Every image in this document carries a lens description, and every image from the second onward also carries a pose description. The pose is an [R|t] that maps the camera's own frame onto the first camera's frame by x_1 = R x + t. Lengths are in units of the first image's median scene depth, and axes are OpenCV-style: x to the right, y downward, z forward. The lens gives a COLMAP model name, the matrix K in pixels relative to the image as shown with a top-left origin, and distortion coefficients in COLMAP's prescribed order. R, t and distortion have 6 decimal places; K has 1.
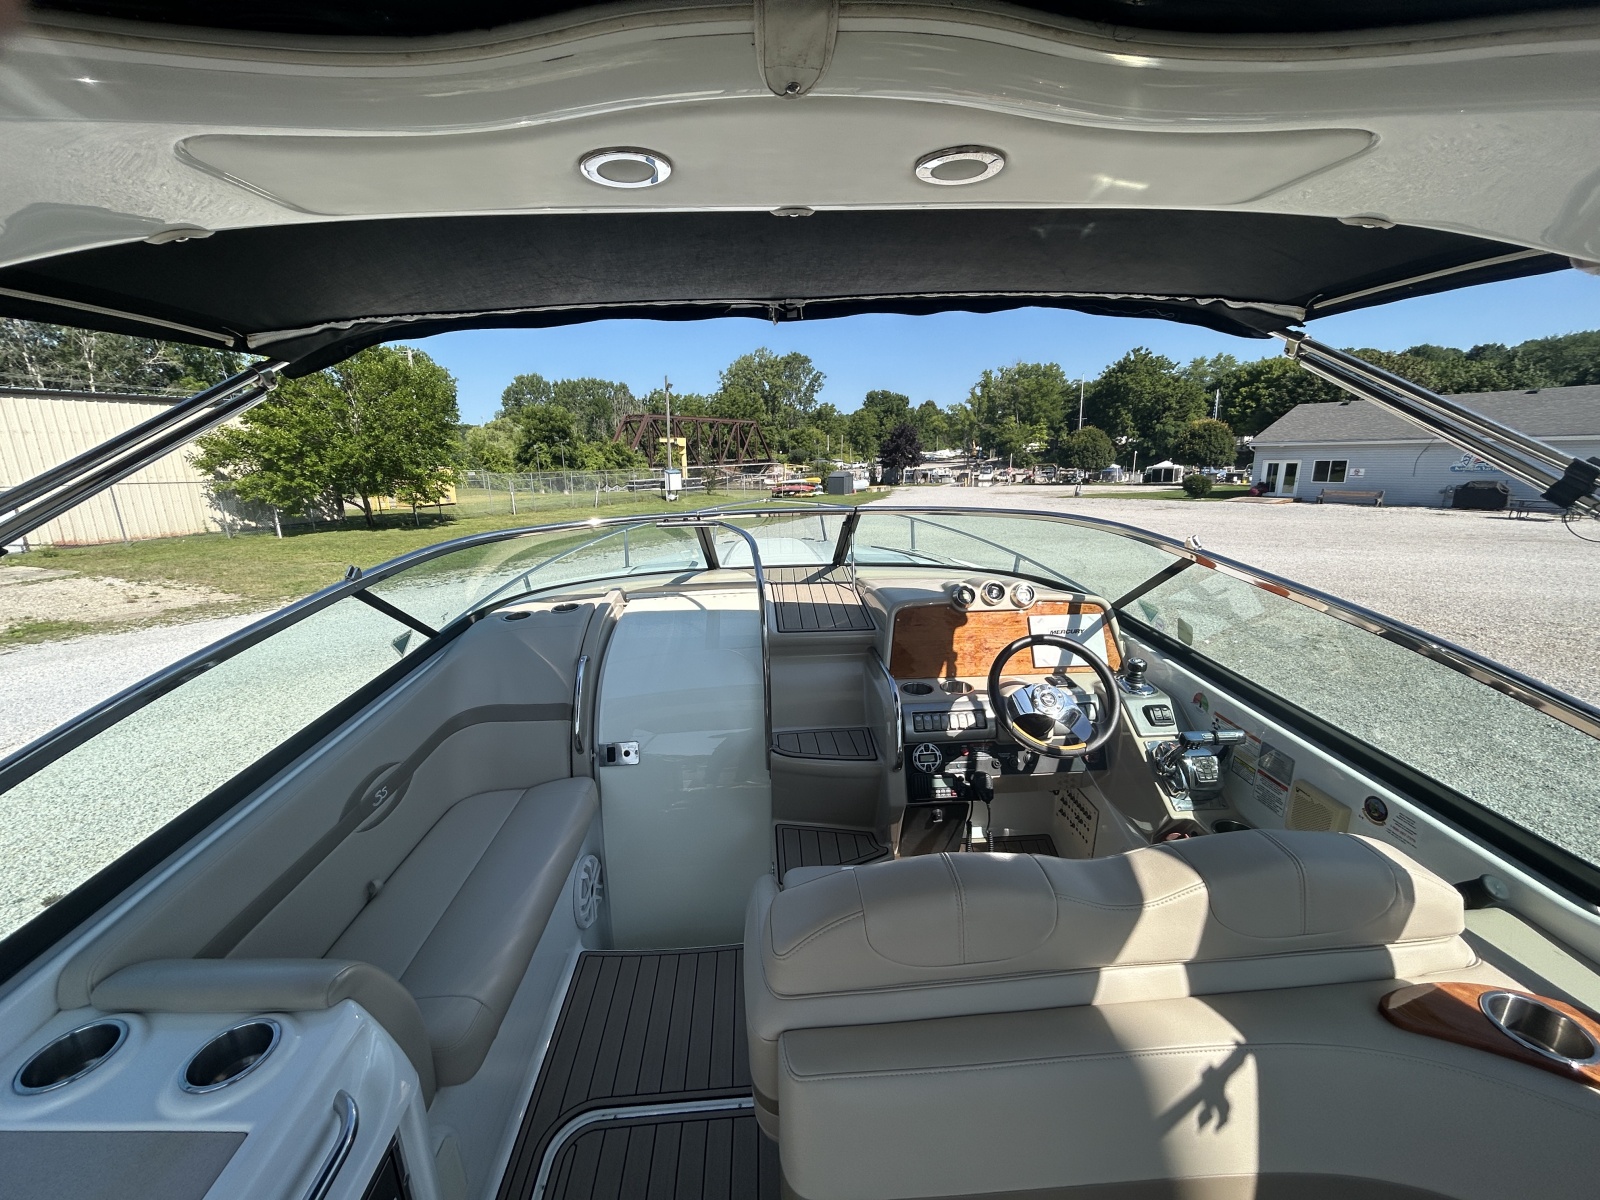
lens RADIAL K [[648.4, 0, 794.9], [0, 648.4, 598.6], [0, 0, 1]] dist [-0.001904, -0.000202]
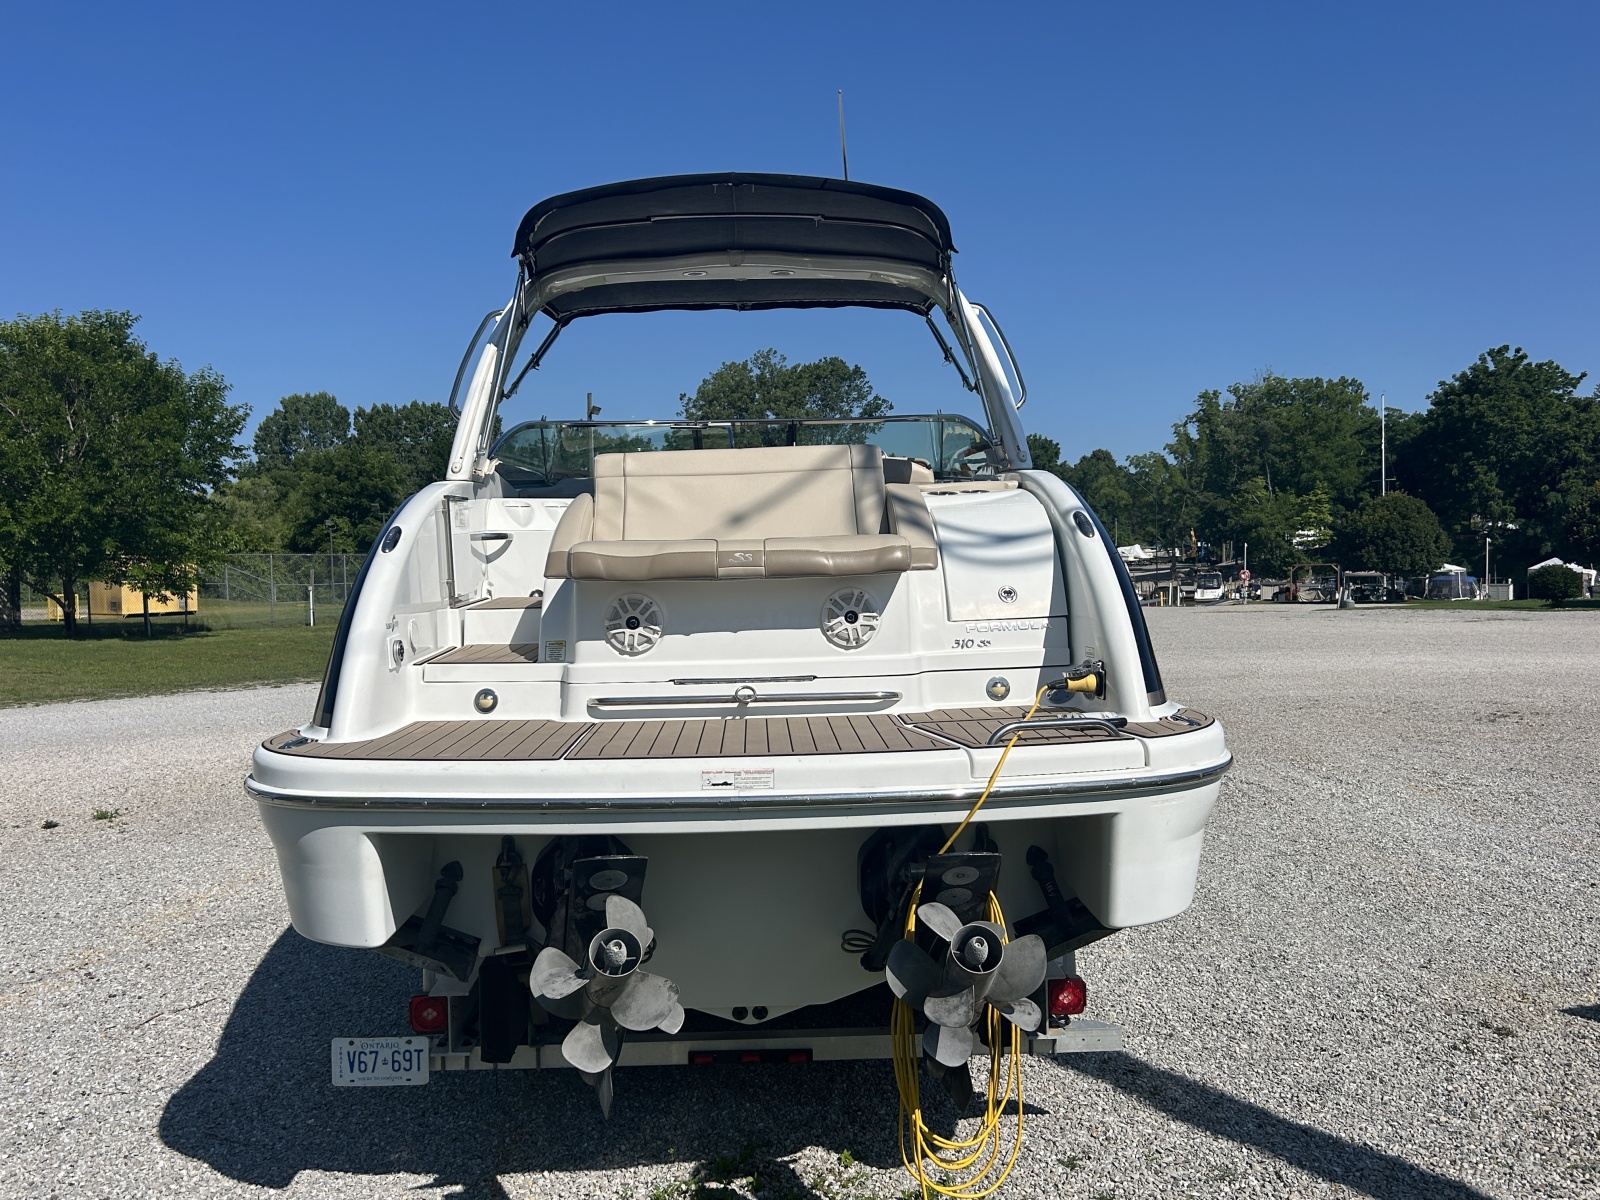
lens RADIAL K [[1355.5, 0, 806.9], [0, 1355.5, 606.5], [0, 0, 1]] dist [0.029996, 0.007261]
pose [[0.999836, 0.006506, -0.016882, 0.010461], [-0.009449, 0.983517, -0.180569, 0.051301], [0.015429, 0.180699, 0.983417, -0.123566]]
